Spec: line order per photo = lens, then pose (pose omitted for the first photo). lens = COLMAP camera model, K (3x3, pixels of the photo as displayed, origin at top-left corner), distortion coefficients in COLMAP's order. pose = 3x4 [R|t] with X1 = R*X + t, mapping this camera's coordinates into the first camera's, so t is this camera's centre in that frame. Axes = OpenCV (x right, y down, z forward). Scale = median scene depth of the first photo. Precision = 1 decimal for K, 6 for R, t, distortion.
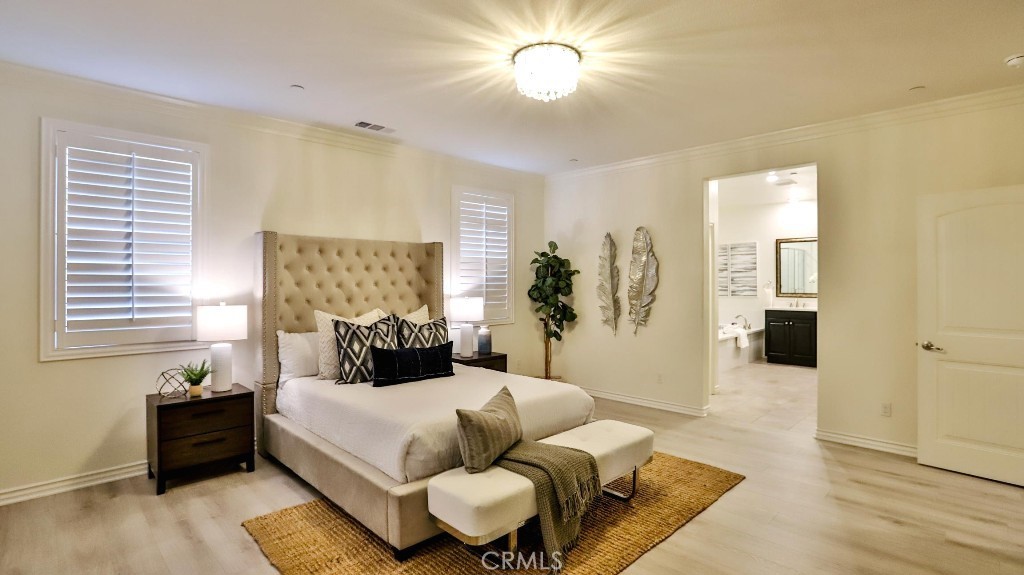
lens RADIAL K [[508.5, 0, 508.1], [0, 508.5, 277.9], [0, 0, 1]] dist [-0.035164, 0.004404]
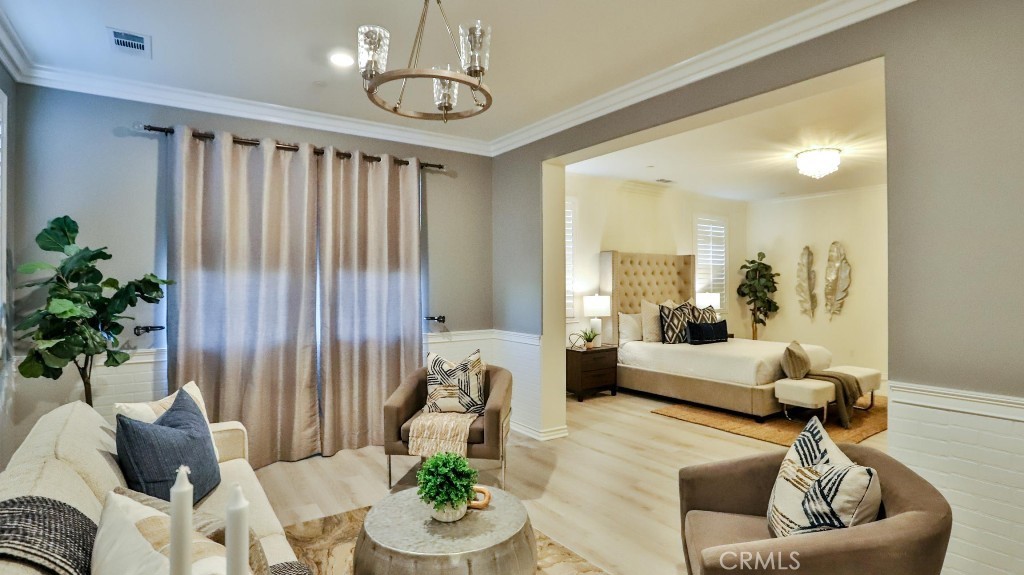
lens RADIAL K [[508.5, 0, 517.3], [0, 508.5, 287.6], [0, 0, 1]] dist [-0.035164, 0.004404]
pose [[0.985375, 0.000315, -0.170400, -0.349698], [0.002505, 0.999863, 0.016339, -0.001328], [0.170382, -0.016527, 0.985239, -0.467675]]
